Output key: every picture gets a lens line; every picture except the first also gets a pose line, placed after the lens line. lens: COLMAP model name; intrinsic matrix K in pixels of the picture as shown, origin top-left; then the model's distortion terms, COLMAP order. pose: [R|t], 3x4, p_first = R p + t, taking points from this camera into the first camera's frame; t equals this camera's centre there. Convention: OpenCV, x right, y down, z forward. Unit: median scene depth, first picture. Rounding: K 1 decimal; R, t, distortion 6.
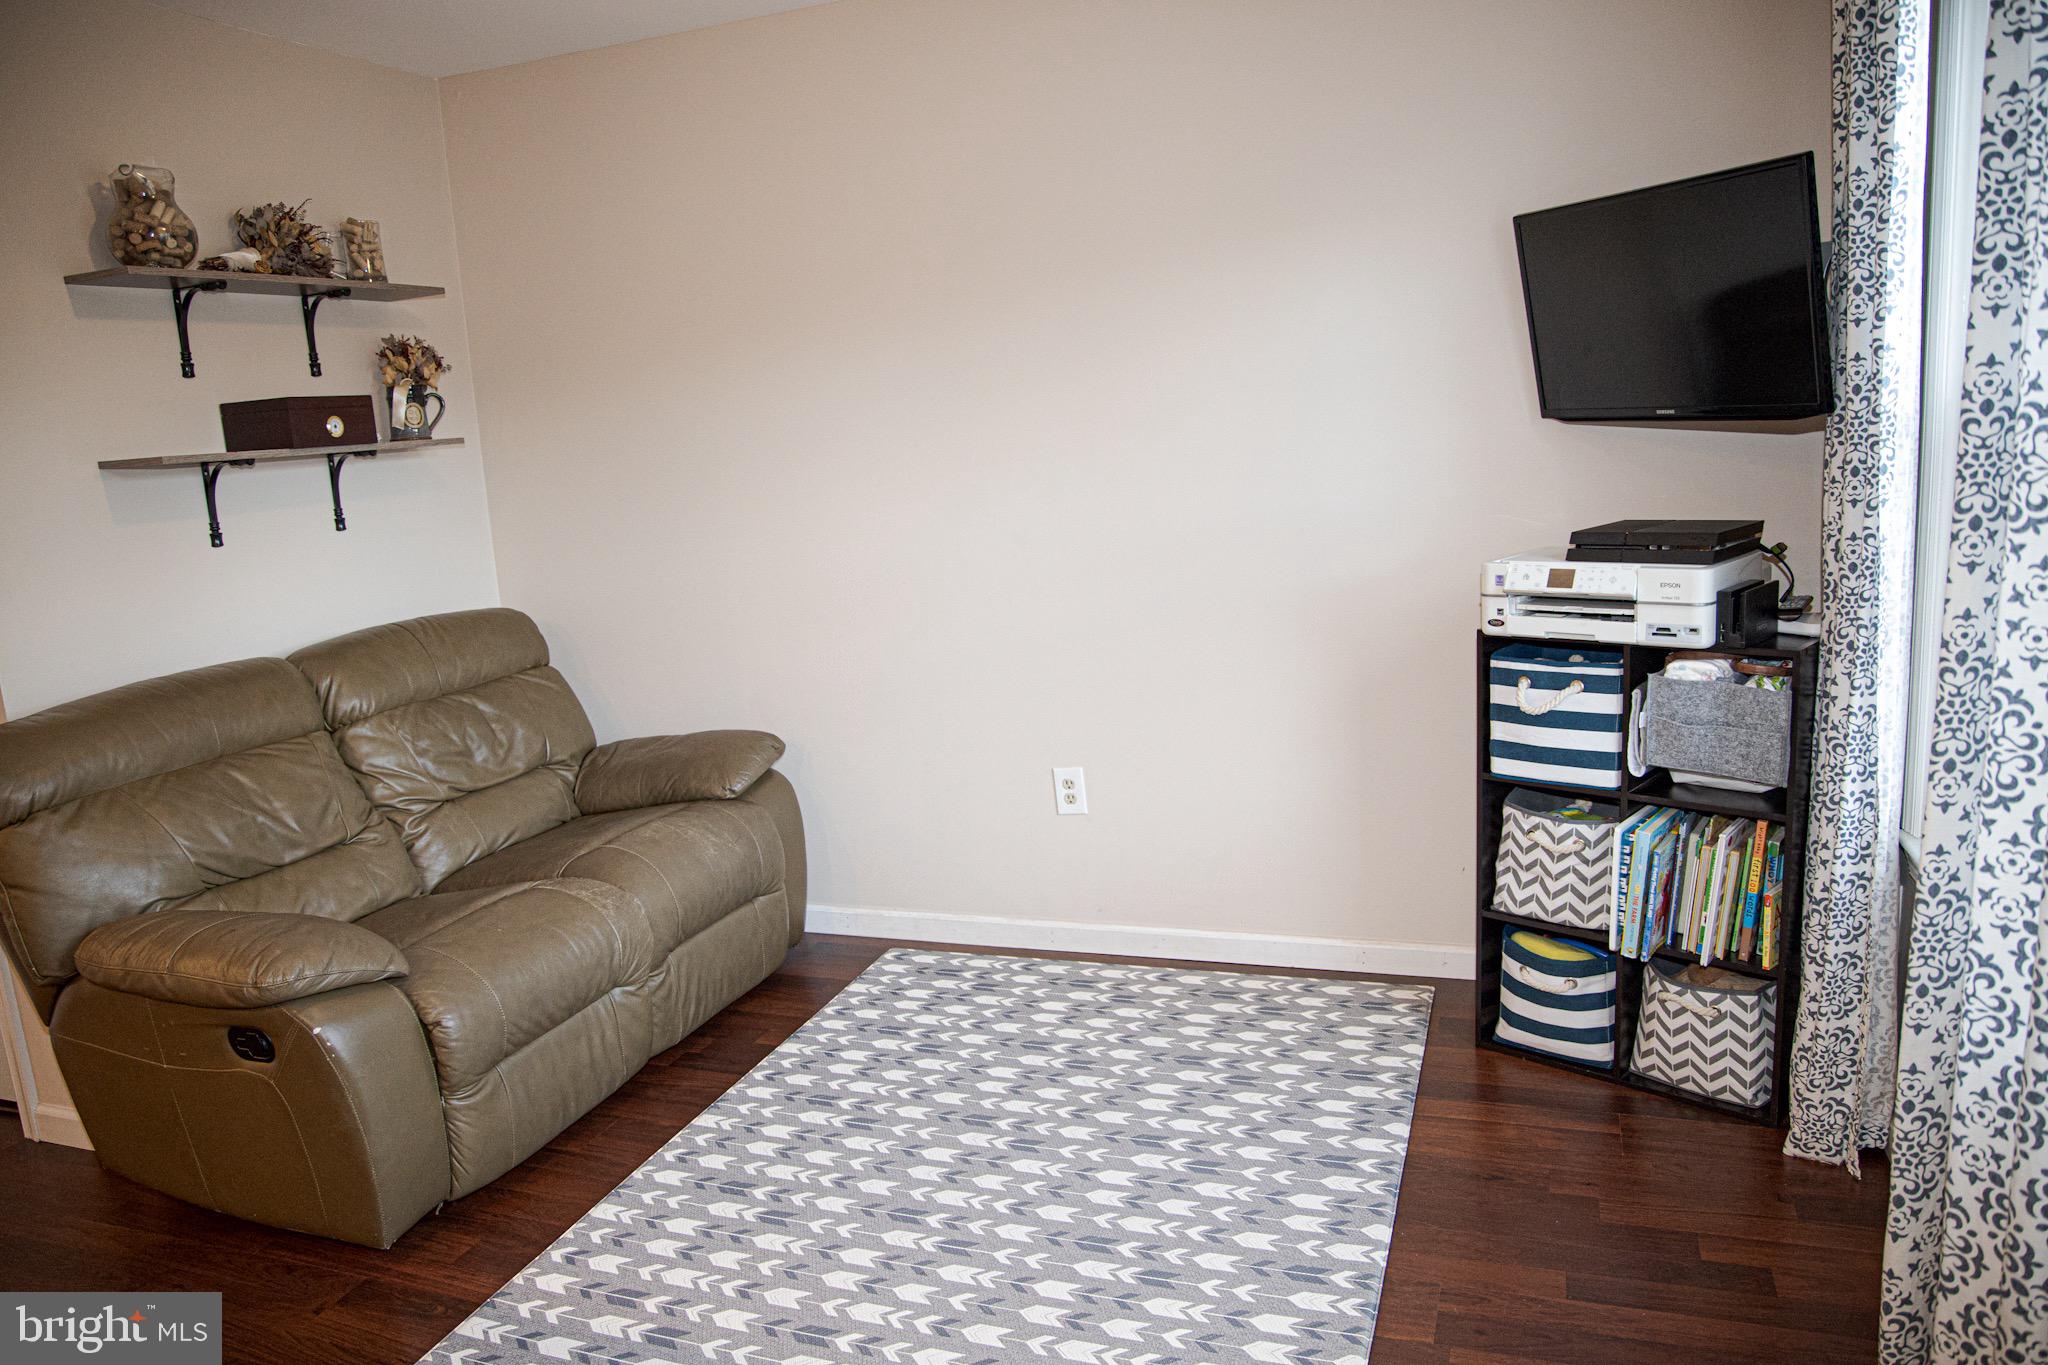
lens RADIAL K [[1430.0, 0, 1020.6], [0, 1430.0, 683.2], [0, 0, 1]] dist [-0.058274, 0.025737]
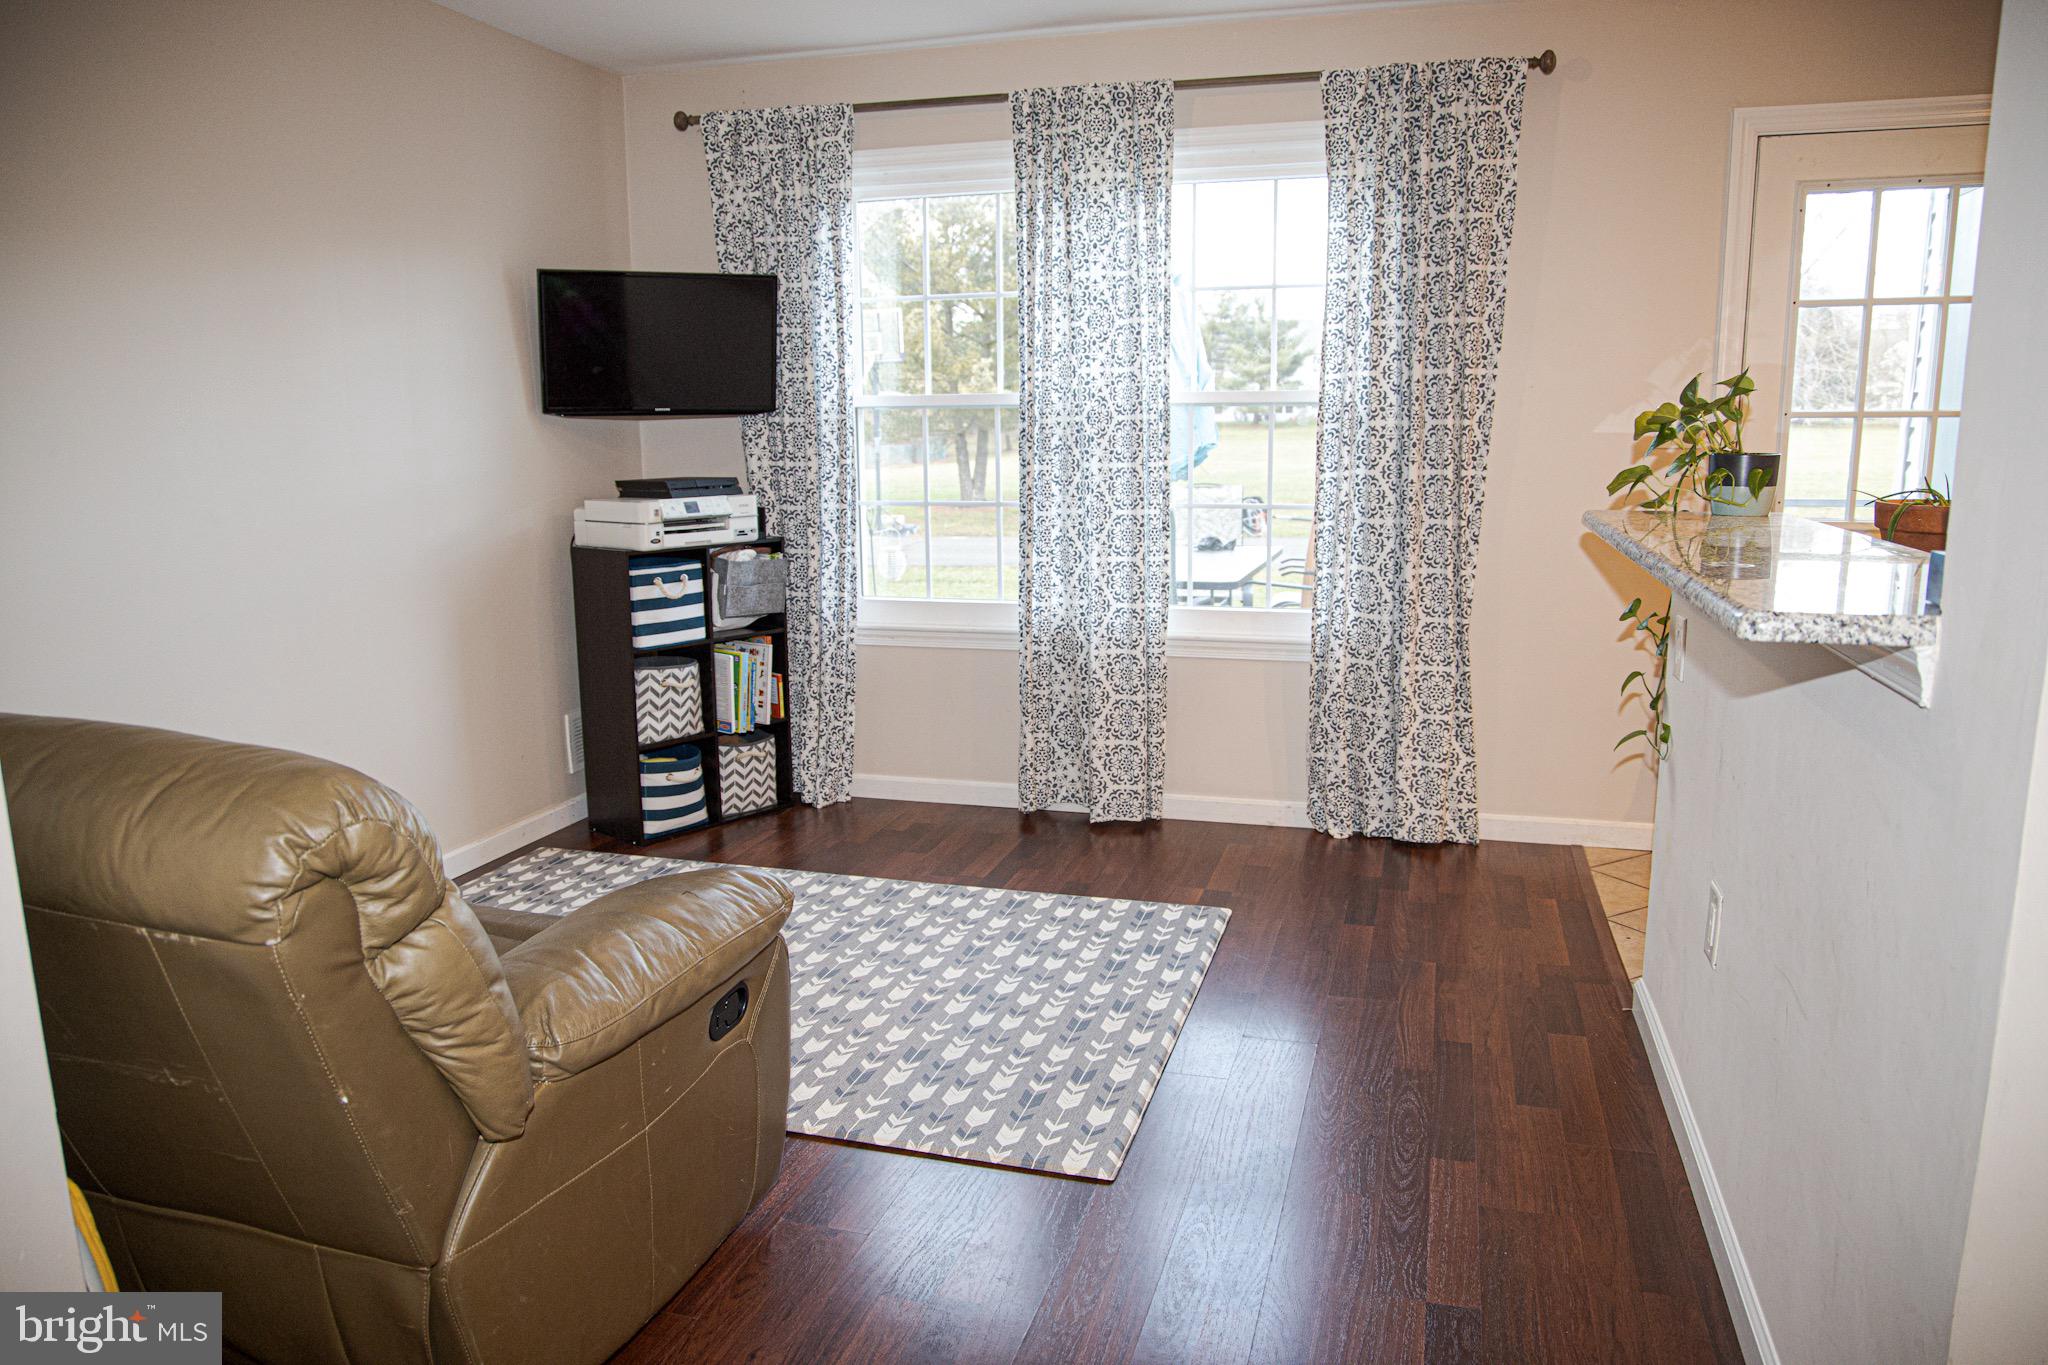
lens RADIAL K [[1430.0, 0, 1018.4], [0, 1430.0, 681.2], [0, 0, 1]] dist [-0.058274, 0.025737]
pose [[-0.068457, -0.110448, 0.991522, -1.211662], [0.202431, 0.971641, 0.122210, -0.004604], [-0.976901, 0.209081, -0.044157, 0.721053]]
